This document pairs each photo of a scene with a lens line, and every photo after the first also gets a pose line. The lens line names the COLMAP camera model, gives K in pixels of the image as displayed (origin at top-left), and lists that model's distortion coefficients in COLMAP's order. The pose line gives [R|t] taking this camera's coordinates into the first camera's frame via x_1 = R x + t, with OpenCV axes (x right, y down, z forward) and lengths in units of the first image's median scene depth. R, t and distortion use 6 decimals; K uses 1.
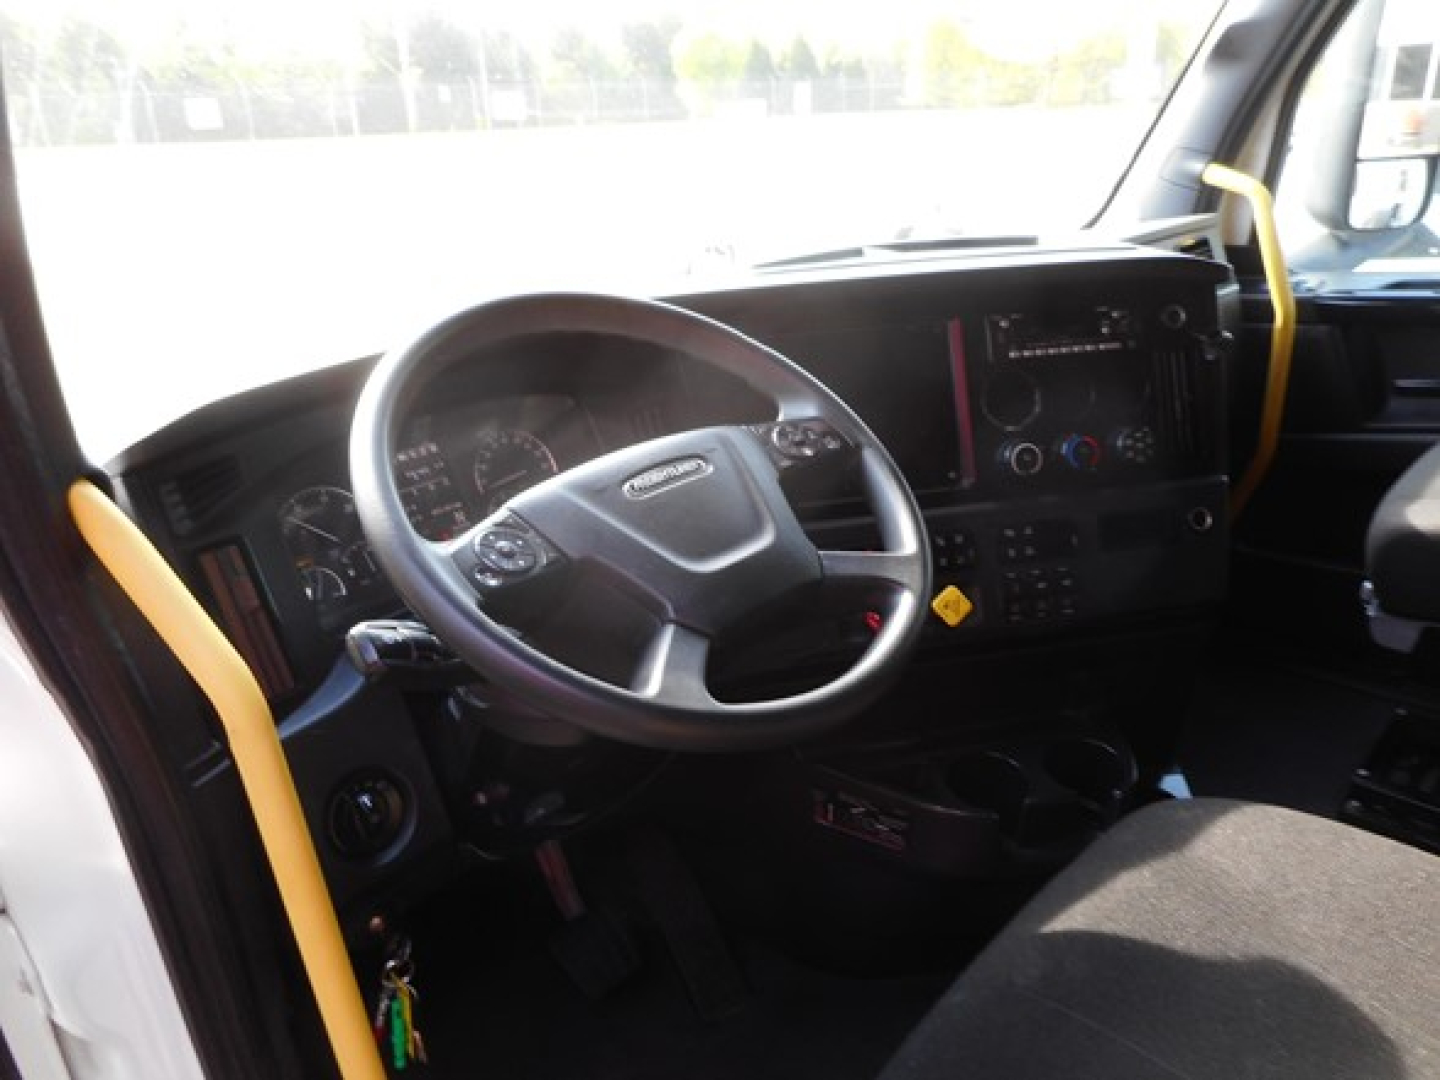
lens RADIAL K [[1061.9, 0, 720.0], [0, 1061.9, 540.0], [0, 0, 1]] dist [0.001722, -0.009585]
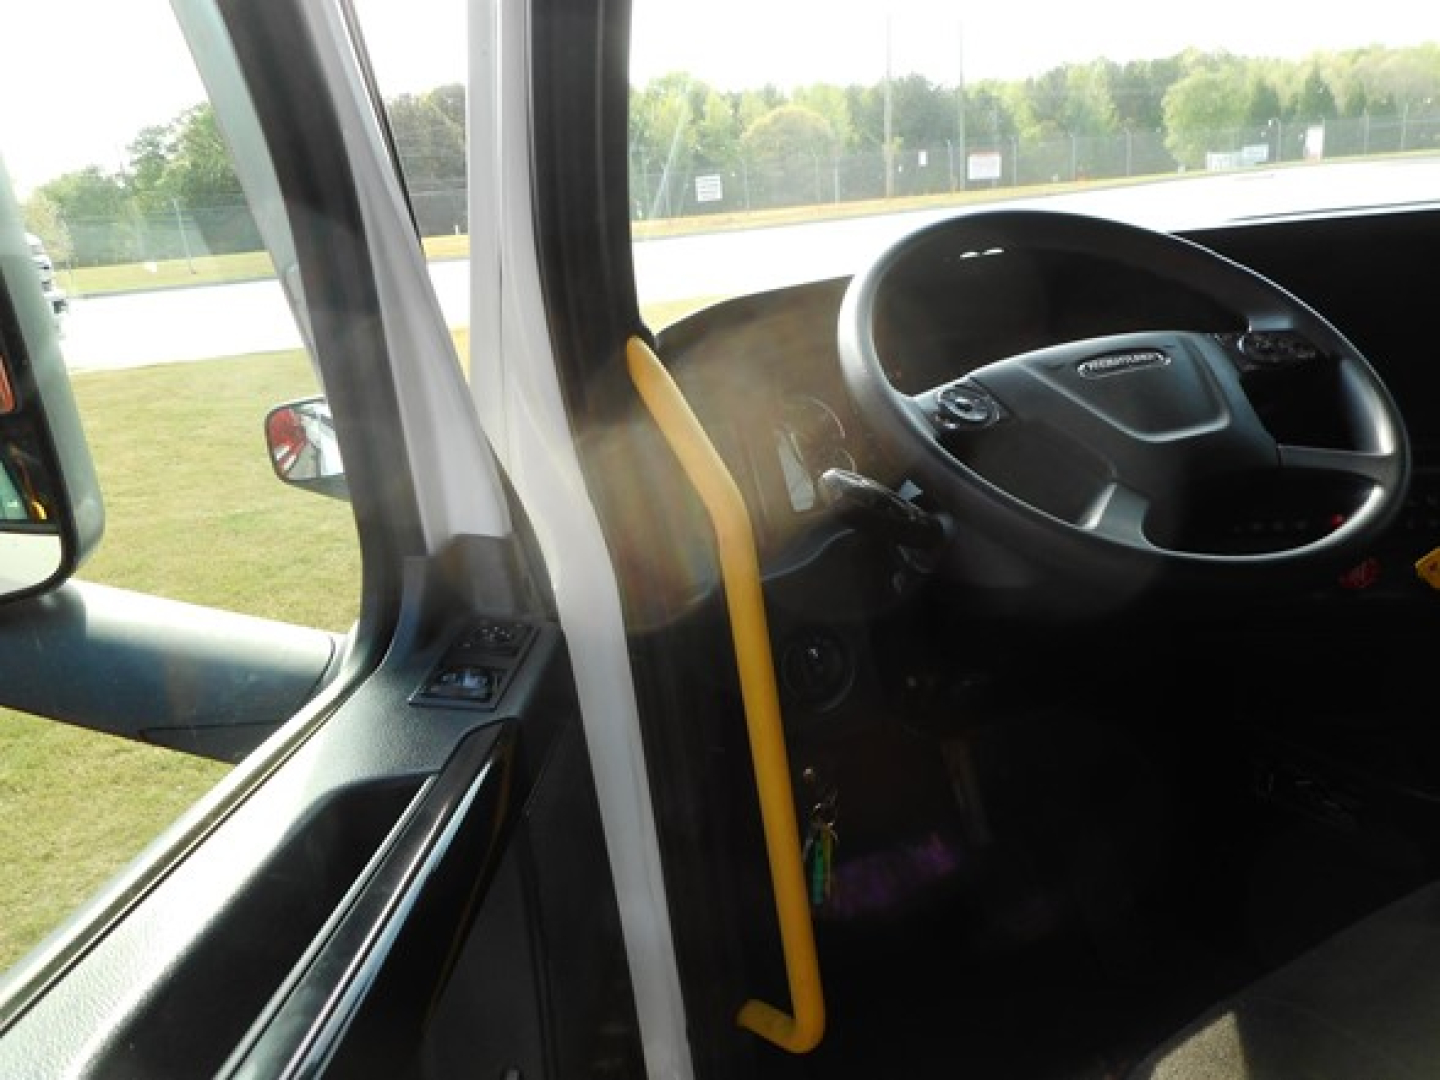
lens RADIAL K [[1061.9, 0, 720.0], [0, 1061.9, 540.0], [0, 0, 1]] dist [0.001722, -0.009585]
pose [[0.914847, 0.086005, -0.394535, 0.013903], [-0.106725, 0.993810, -0.030833, 0.172249], [0.389441, 0.070314, 0.918364, -0.095494]]
